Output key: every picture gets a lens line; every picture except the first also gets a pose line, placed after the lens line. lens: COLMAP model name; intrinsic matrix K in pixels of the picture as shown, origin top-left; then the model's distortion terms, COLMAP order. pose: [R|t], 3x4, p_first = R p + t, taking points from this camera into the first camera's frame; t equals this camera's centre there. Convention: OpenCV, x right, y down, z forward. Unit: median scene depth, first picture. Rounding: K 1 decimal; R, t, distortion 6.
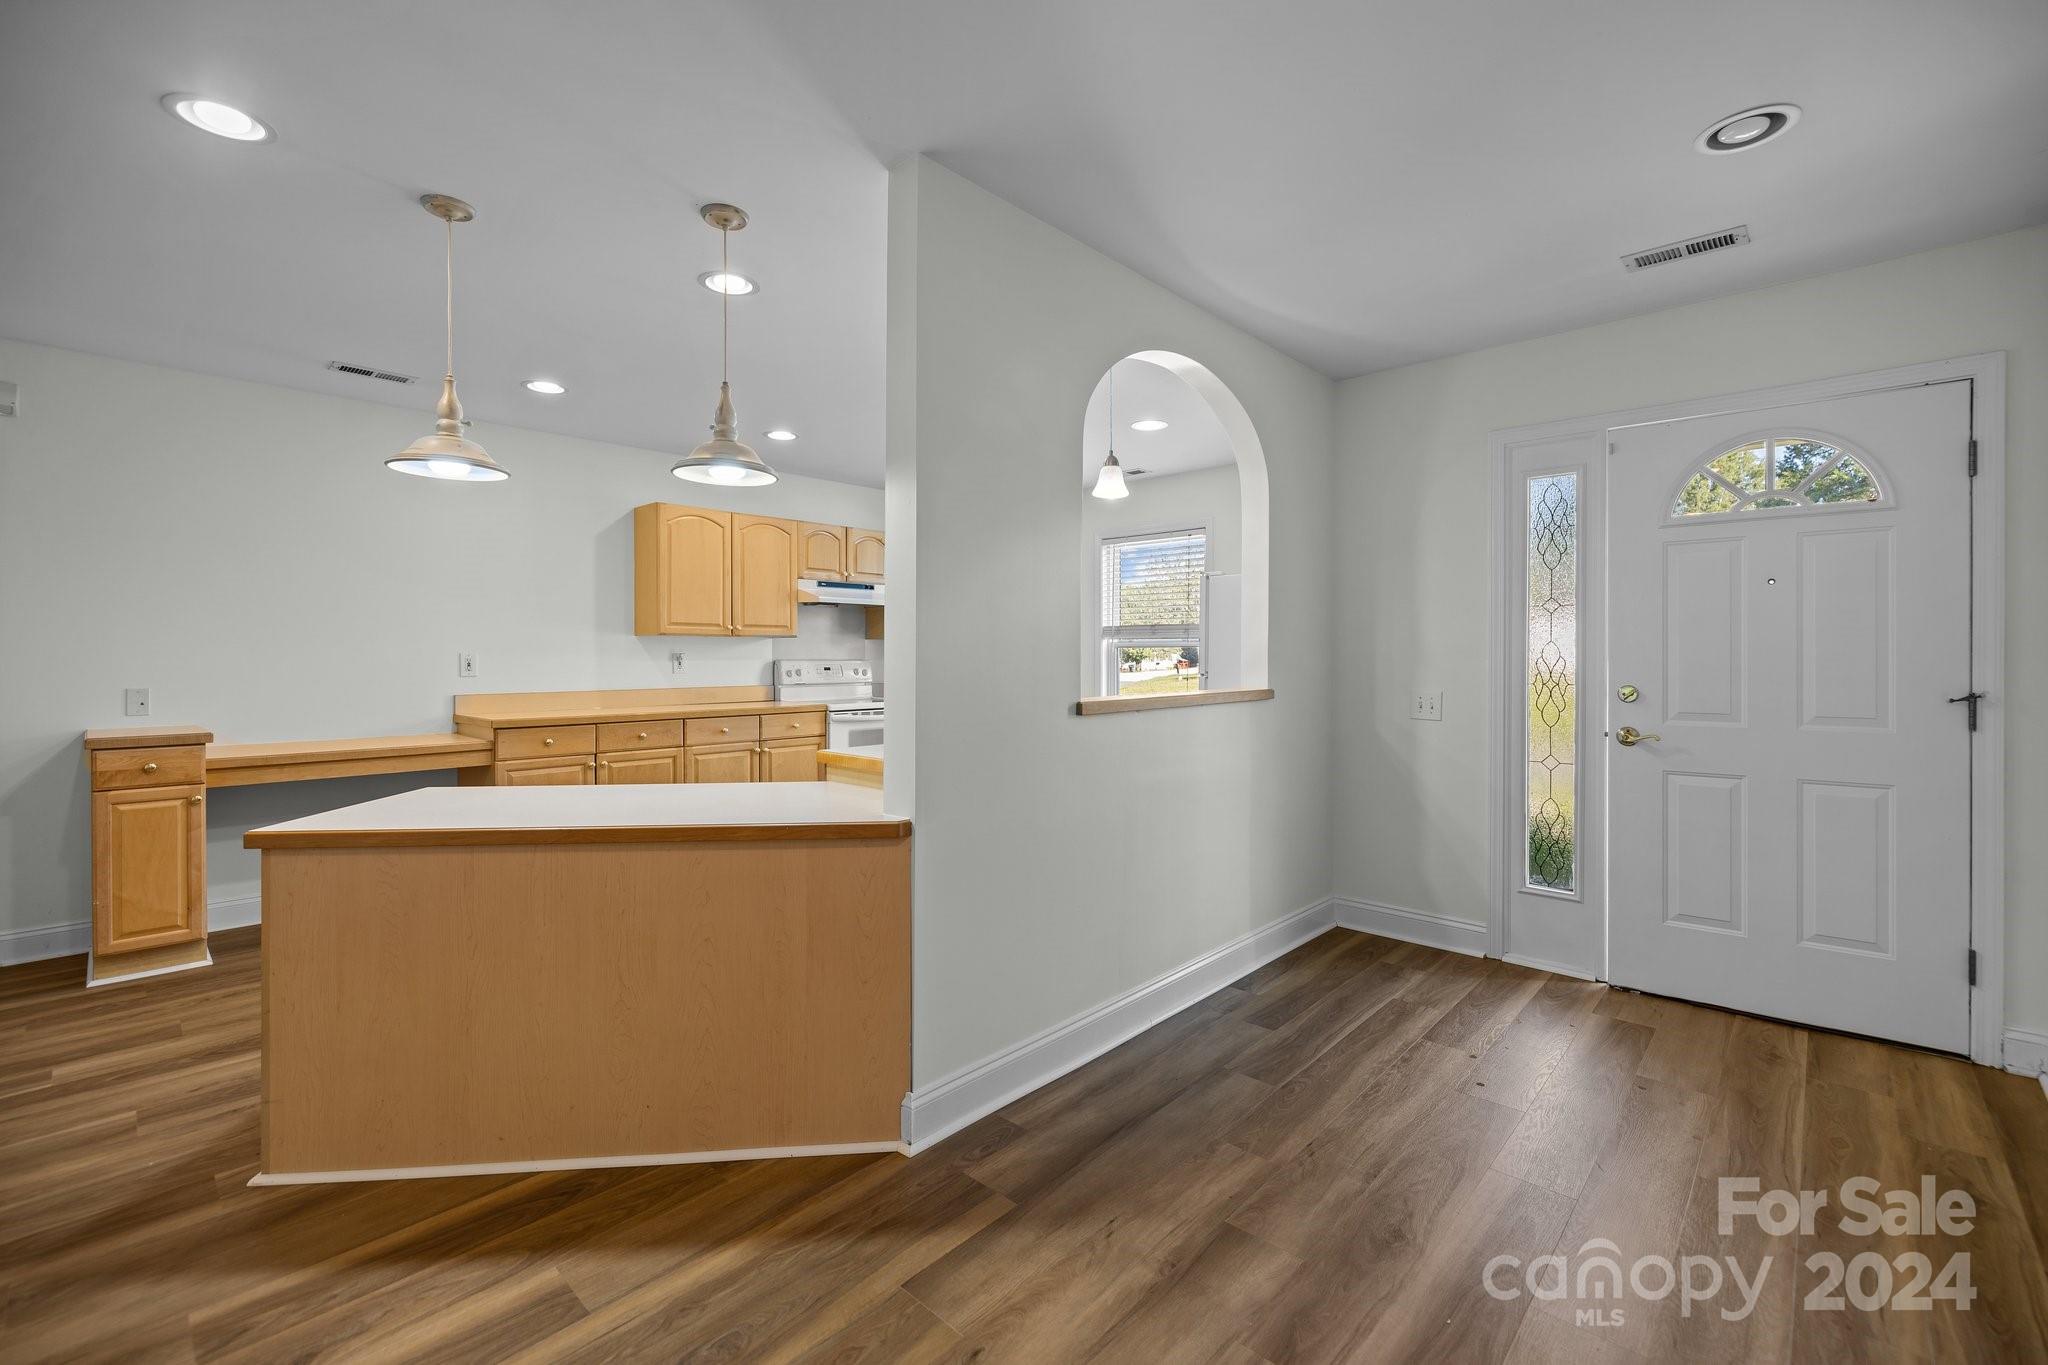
lens RADIAL K [[867.0, 0, 1022.0], [0, 867.0, 656.9], [0, 0, 1]] dist [-0.000126, -0.000446]
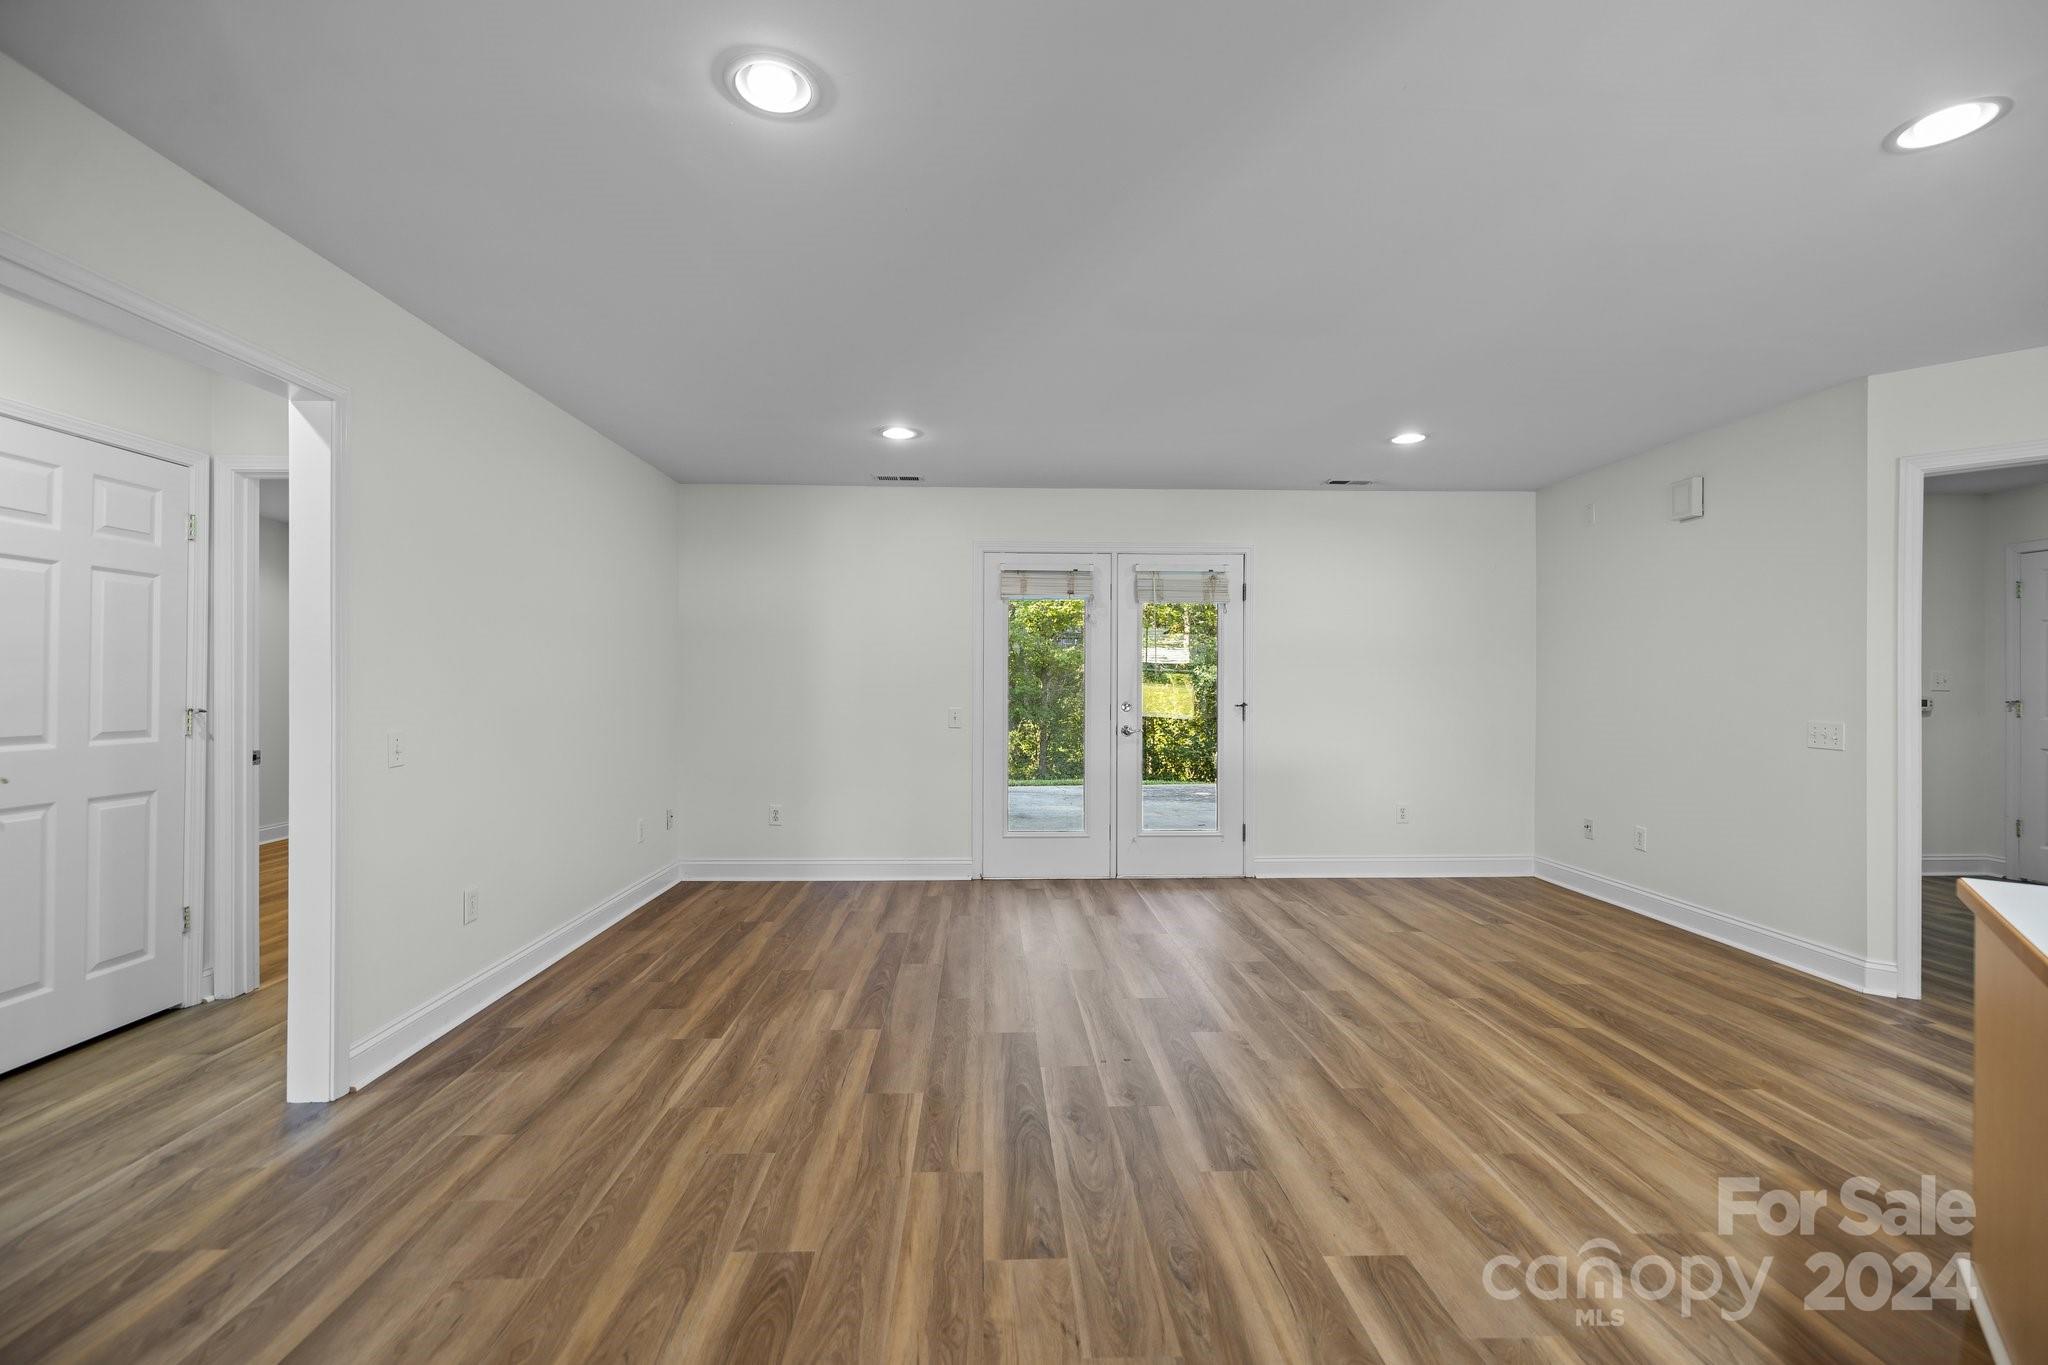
lens RADIAL K [[875.7, 0, 1010.7], [0, 875.7, 678.4], [0, 0, 1]] dist [0.001036, -0.000420]
pose [[-0.708954, -0.003739, -0.705244, 0.284426], [-0.001498, 0.999992, -0.003796, -0.004426], [0.705253, -0.001635, -0.708954, 0.559224]]
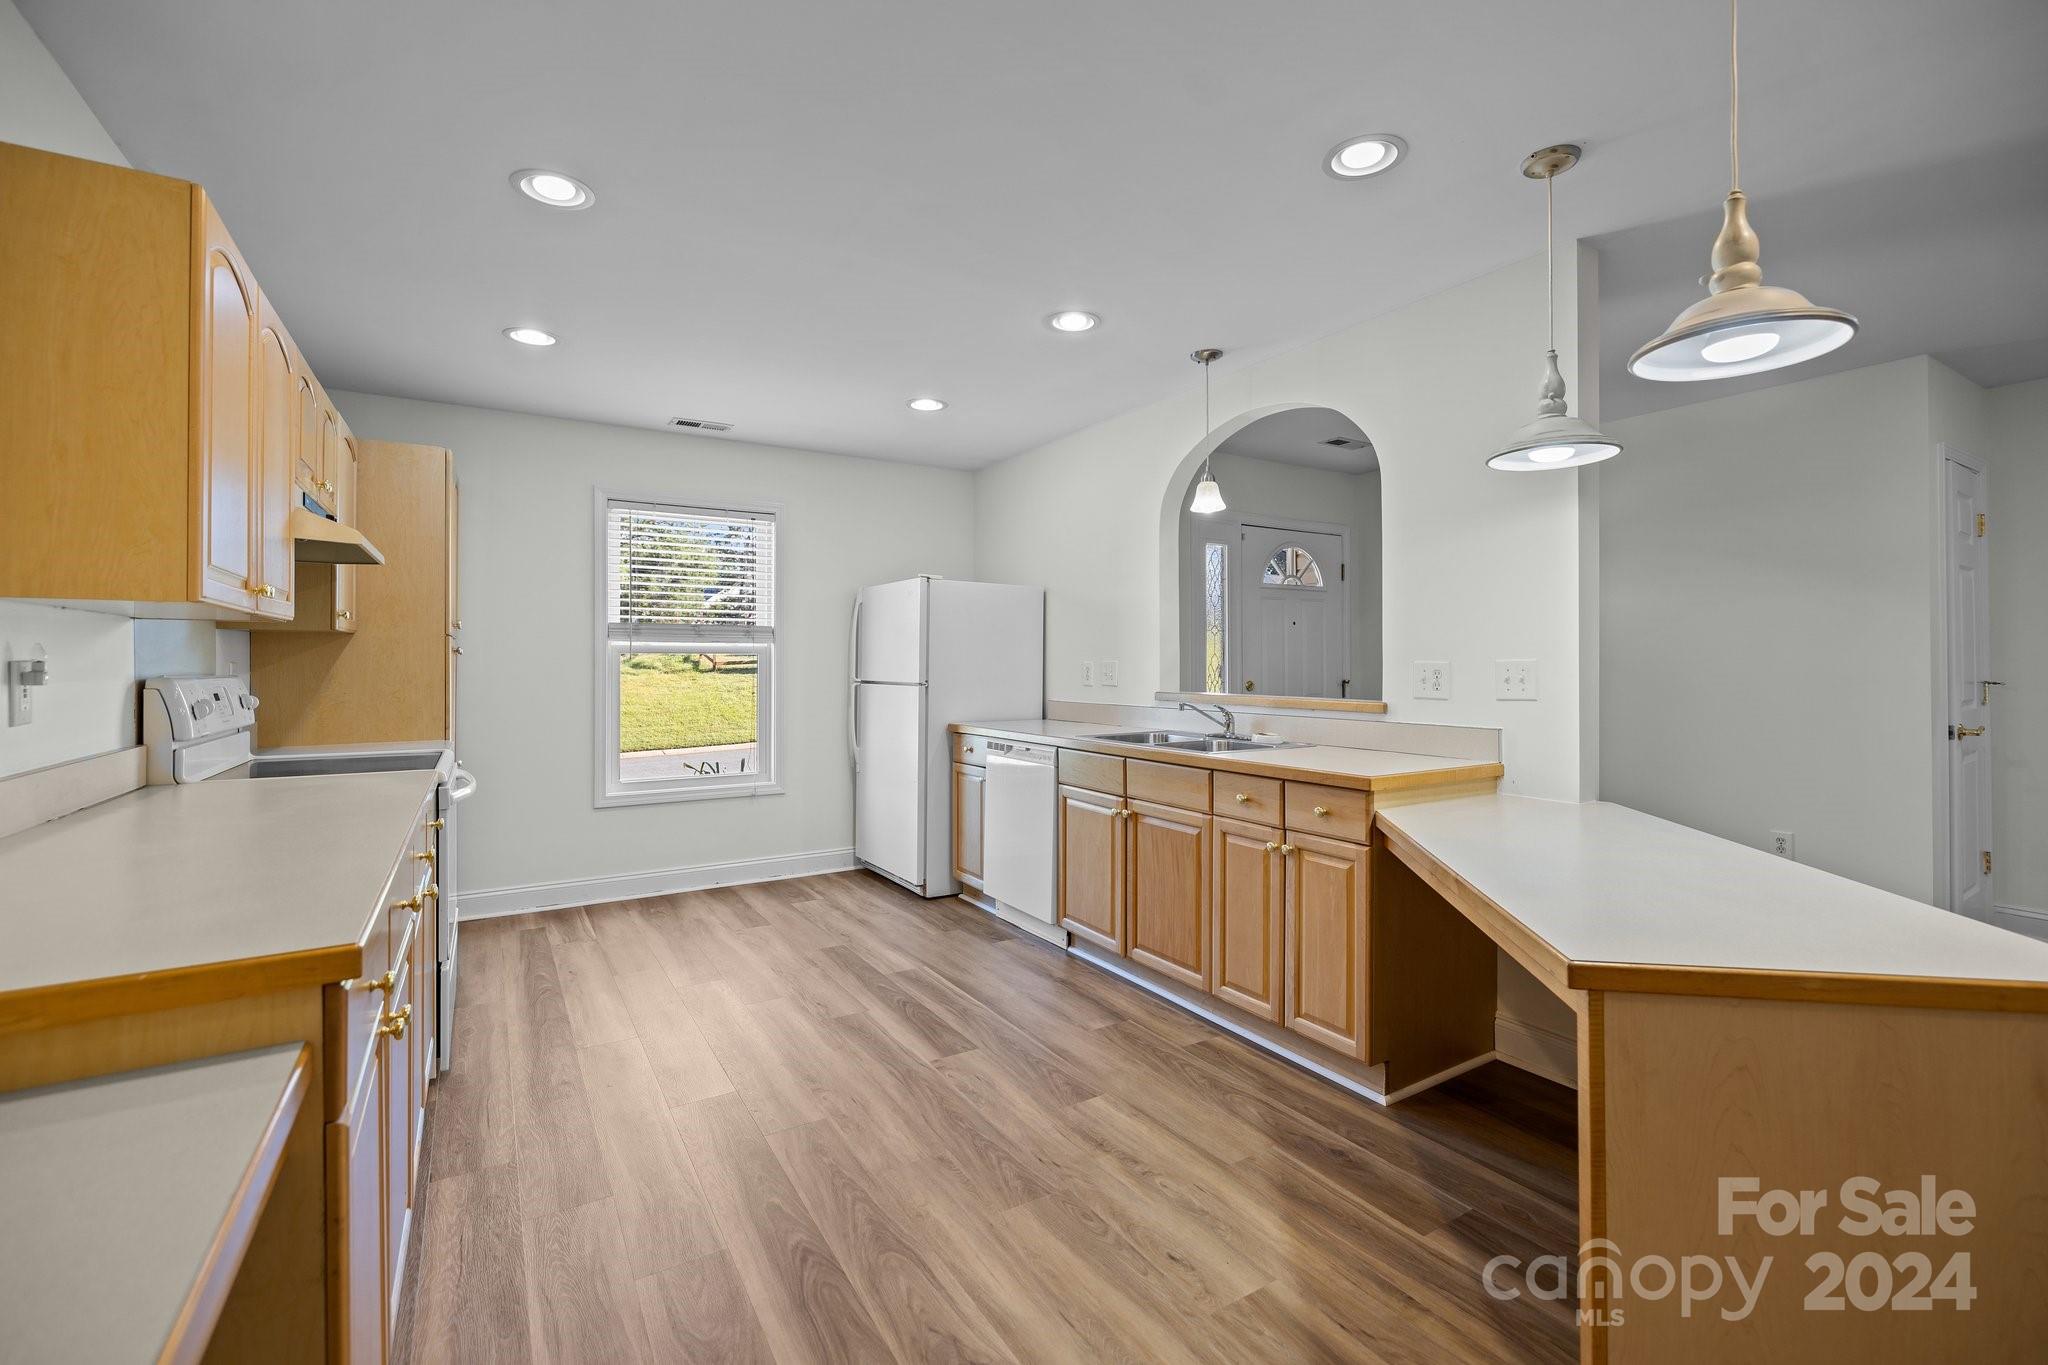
lens RADIAL K [[873.6, 0, 1019.7], [0, 873.6, 658.0], [0, 0, 1]] dist [0.000491, -0.000138]
pose [[0.264255, 0.003771, 0.964446, -0.952183], [0.002545, 0.999986, -0.004607, -0.003785], [-0.964450, 0.003672, 0.264241, 0.920436]]
